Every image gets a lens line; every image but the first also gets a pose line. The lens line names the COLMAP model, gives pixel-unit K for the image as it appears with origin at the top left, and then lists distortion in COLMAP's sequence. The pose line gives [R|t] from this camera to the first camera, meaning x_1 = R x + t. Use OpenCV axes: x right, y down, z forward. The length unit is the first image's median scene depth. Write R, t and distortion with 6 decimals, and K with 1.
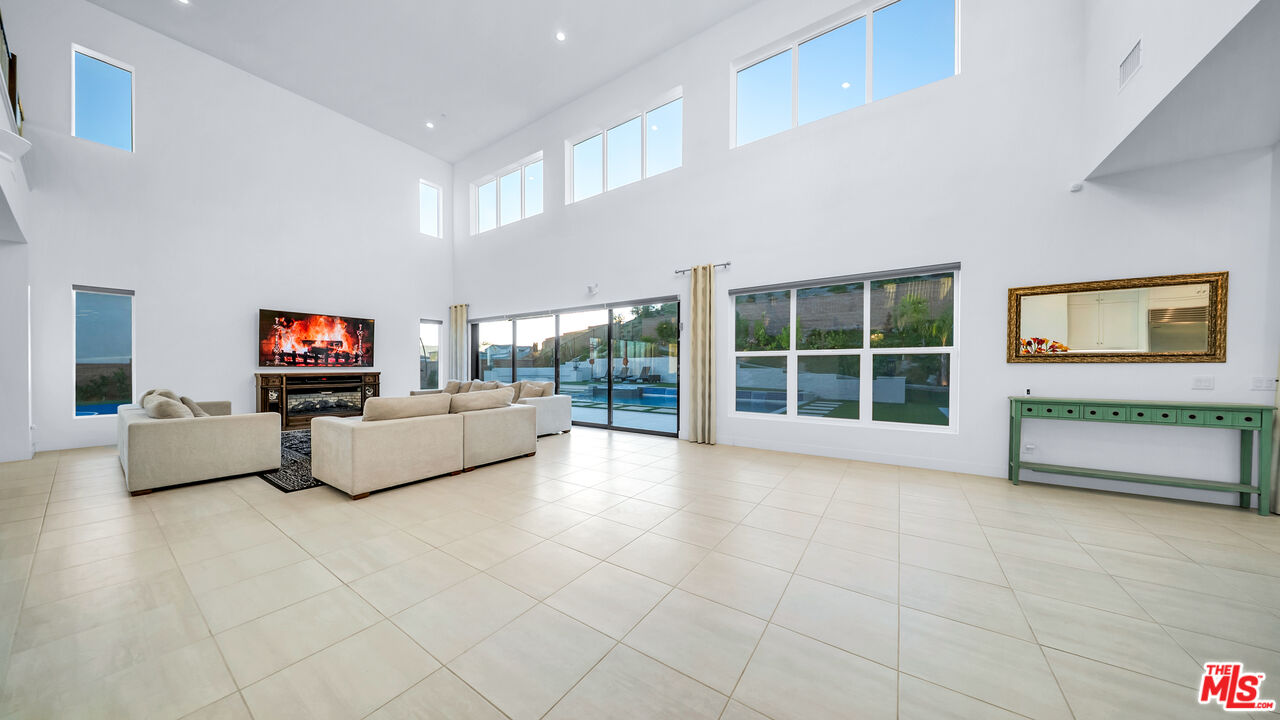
lens RADIAL K [[380.9, 0, 641.7], [0, 380.9, 373.5], [0, 0, 1]] dist [-0.008841, -0.000046]
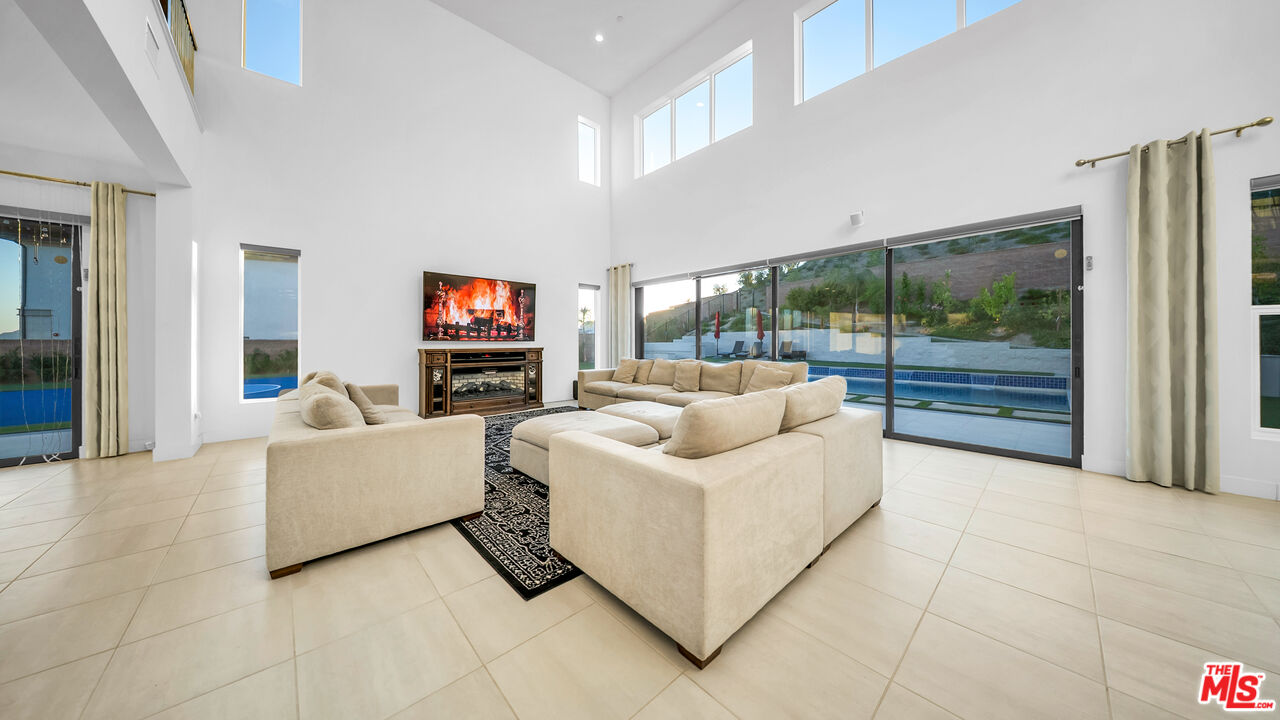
lens RADIAL K [[386.2, 0, 638.6], [0, 386.2, 344.7], [0, 0, 1]] dist [-0.001107, -0.000070]
pose [[0.971981, -0.002201, -0.235048, -0.323027], [-0.000145, 0.999950, -0.009962, -0.001373], [0.235059, 0.009717, 0.971933, 0.261803]]
